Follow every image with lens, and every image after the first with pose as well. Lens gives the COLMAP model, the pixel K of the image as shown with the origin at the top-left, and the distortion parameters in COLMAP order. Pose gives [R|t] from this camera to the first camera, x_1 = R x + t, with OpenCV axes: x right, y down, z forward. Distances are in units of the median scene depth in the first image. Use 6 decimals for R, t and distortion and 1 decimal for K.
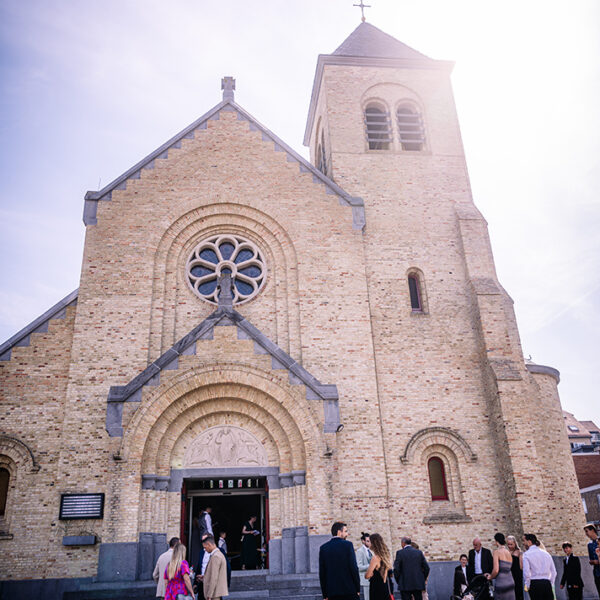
lens RADIAL K [[597.0, 0, 295.5], [0, 597.0, 303.6], [0, 0, 1]] dist [-0.012578, 0.000000]
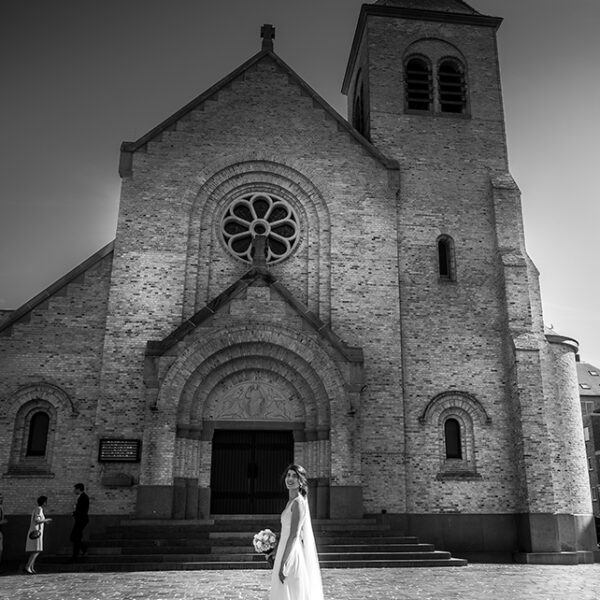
lens RADIAL K [[648.3, 0, 333.5], [0, 648.3, 305.7], [0, 0, 1]] dist [-0.022743, 0.000000]
pose [[0.998673, 0.046415, 0.022321, -0.011636], [-0.048456, 0.993625, 0.101790, -0.051649], [-0.017454, -0.102736, 0.994556, -0.125346]]
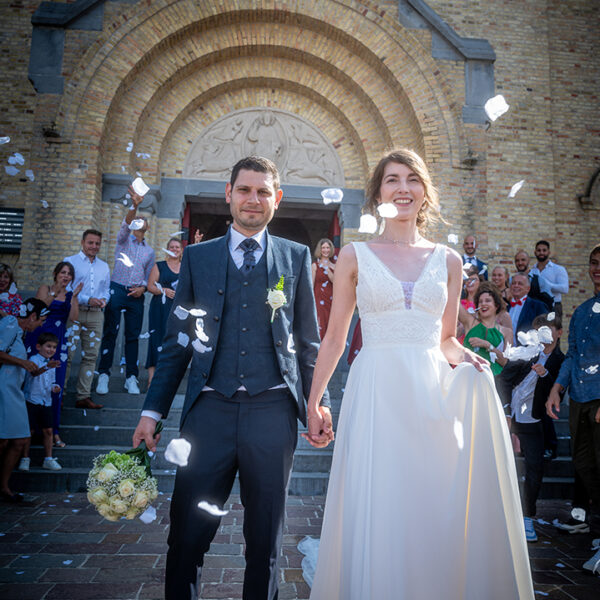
lens RADIAL K [[597.0, 0, 300.1], [0, 597.0, 297.6], [0, 0, 1]] dist [-0.012578, 0.000000]
pose [[0.997486, 0.068485, -0.018191, -0.067590], [-0.061037, 0.960821, 0.270366, 0.221260], [0.035995, -0.268576, 0.962586, 0.449300]]
